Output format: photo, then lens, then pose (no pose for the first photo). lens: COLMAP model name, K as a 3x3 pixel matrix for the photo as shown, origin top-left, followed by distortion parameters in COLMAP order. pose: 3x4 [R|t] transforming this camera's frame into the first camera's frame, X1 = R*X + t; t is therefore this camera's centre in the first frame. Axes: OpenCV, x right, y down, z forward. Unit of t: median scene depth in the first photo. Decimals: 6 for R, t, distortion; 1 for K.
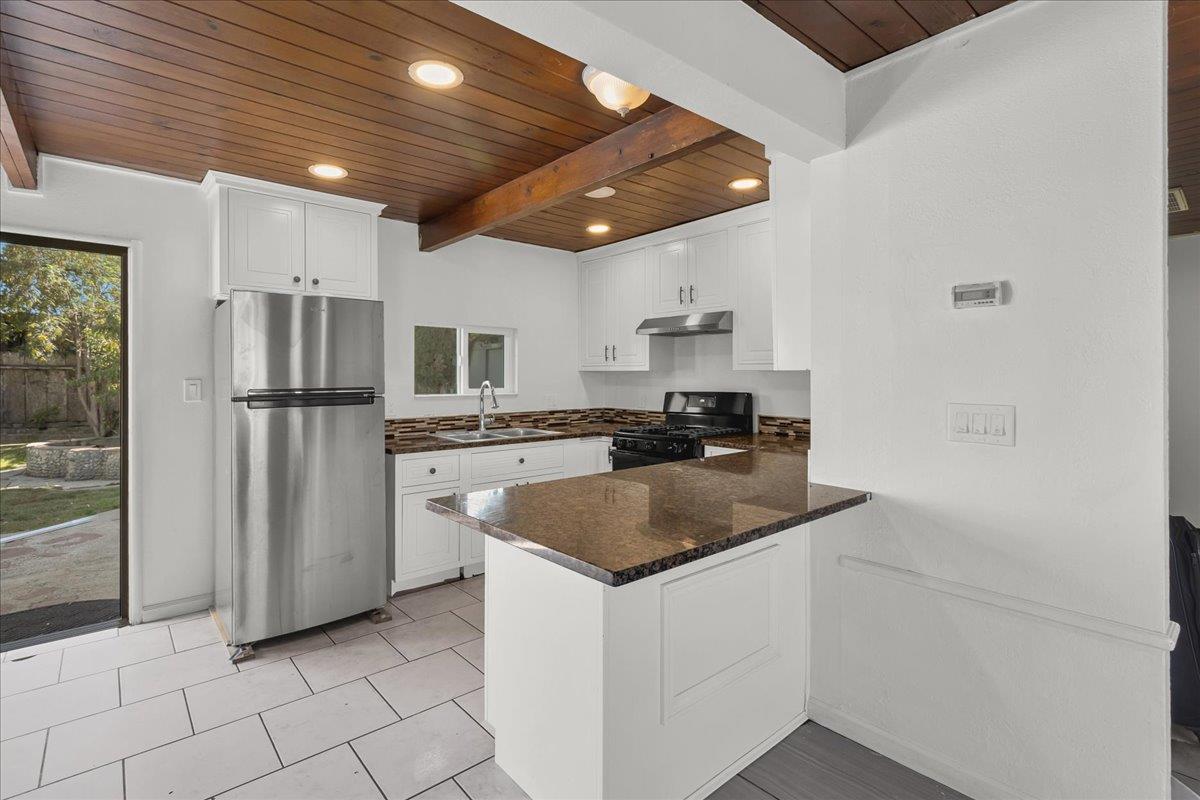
lens RADIAL K [[544.0, 0, 605.7], [0, 544.0, 373.4], [0, 0, 1]] dist [0.013796, 0.000016]
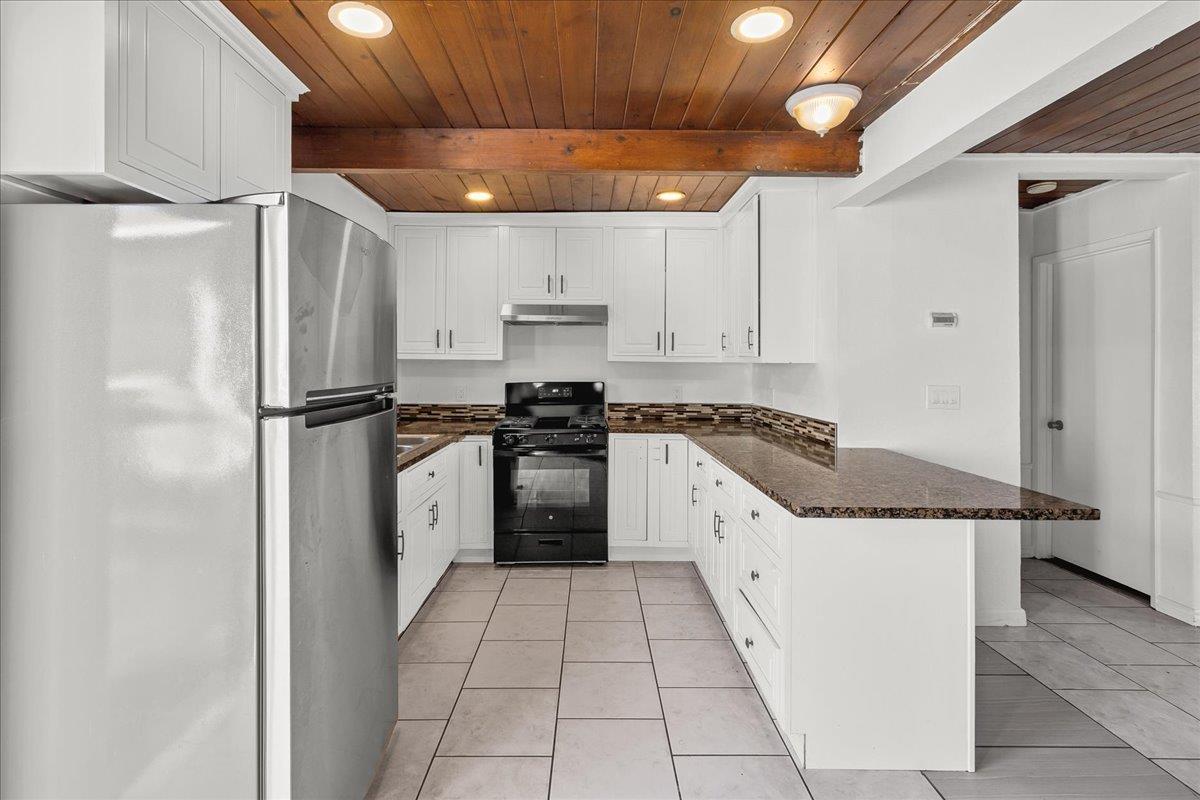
lens RADIAL K [[544.0, 0, 589.4], [0, 544.0, 359.3], [0, 0, 1]] dist [0.013796, 0.000016]
pose [[0.678337, 0.012258, 0.734649, -0.523106], [-0.009370, 0.999924, -0.008033, -0.000360], [-0.734691, -0.001434, 0.678400, 0.279281]]
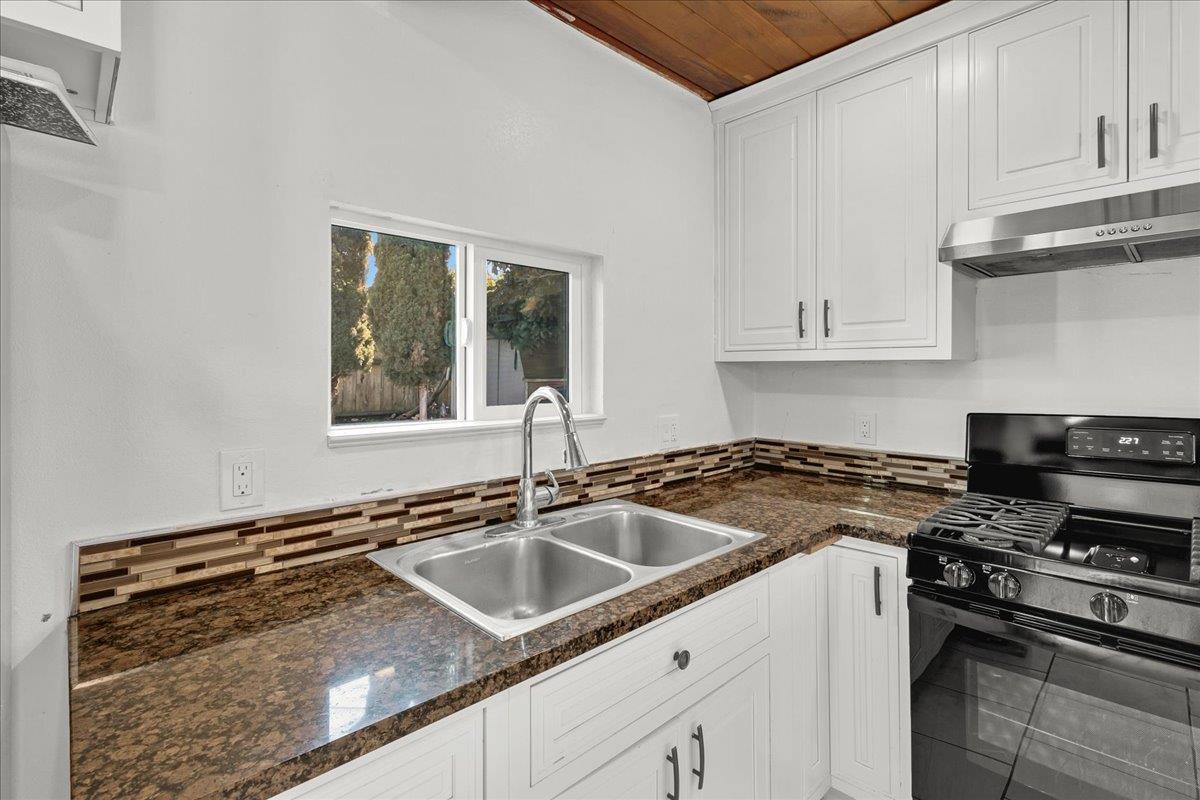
lens RADIAL K [[555.8, 0, 587.0], [0, 555.8, 369.1], [0, 0, 1]] dist [0.008798, -0.001941]
pose [[0.999993, 0.000922, -0.003579, -0.186736], [-0.000927, 0.999999, -0.001427, 0.003126], [0.003578, 0.001431, 0.999993, 0.633194]]
